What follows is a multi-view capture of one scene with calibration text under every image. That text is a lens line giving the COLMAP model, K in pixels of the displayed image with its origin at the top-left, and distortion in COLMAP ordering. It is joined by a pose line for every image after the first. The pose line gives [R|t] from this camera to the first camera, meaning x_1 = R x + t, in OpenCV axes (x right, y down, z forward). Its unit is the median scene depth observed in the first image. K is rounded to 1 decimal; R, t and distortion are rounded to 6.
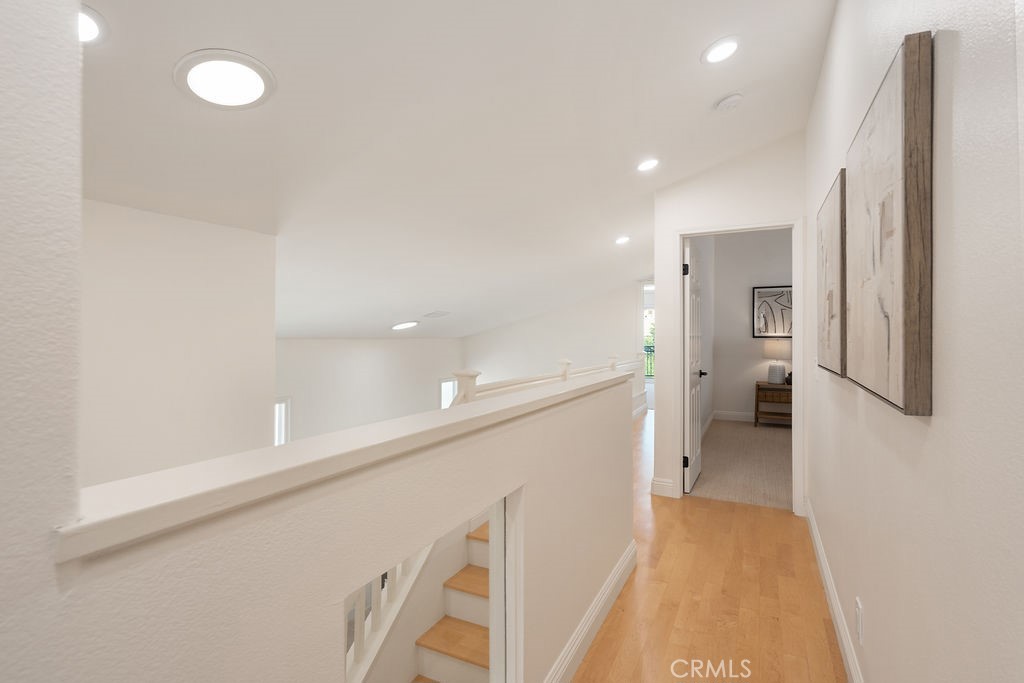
lens RADIAL K [[505.0, 0, 511.9], [0, 505.0, 334.2], [0, 0, 1]] dist [0.002063, 0.000491]
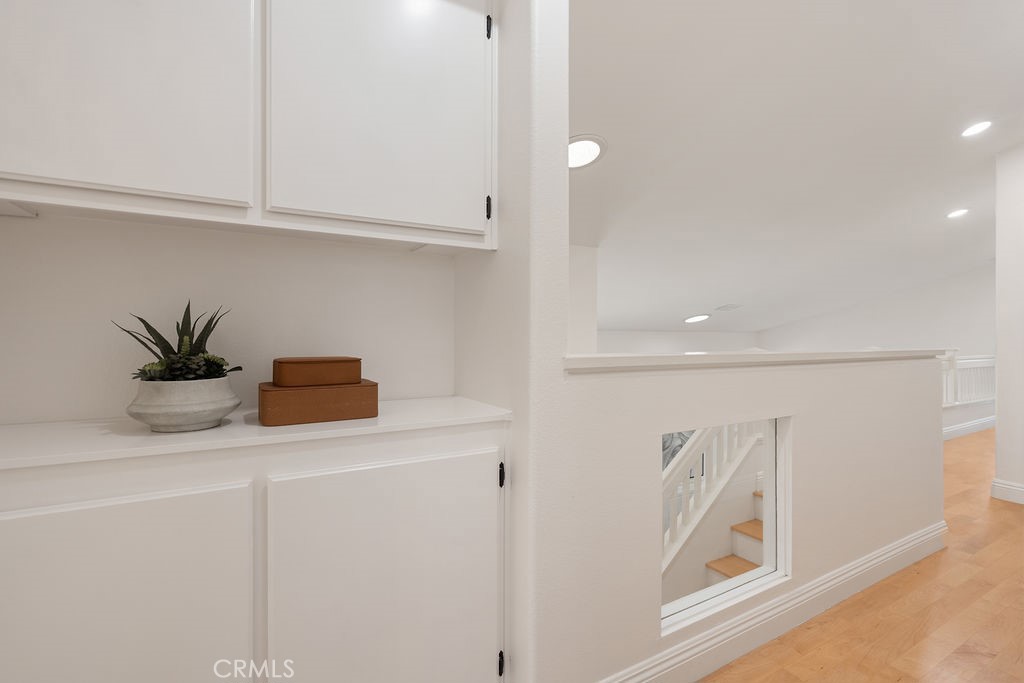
lens RADIAL K [[479.1, 0, 498.4], [0, 479.1, 327.4], [0, 0, 1]] dist [-0.003930, 0.000429]
pose [[0.824685, -0.002778, -0.565585, 0.049760], [-0.004113, 0.999932, -0.010909, 0.043092], [0.565577, 0.011323, 0.824618, -0.234026]]
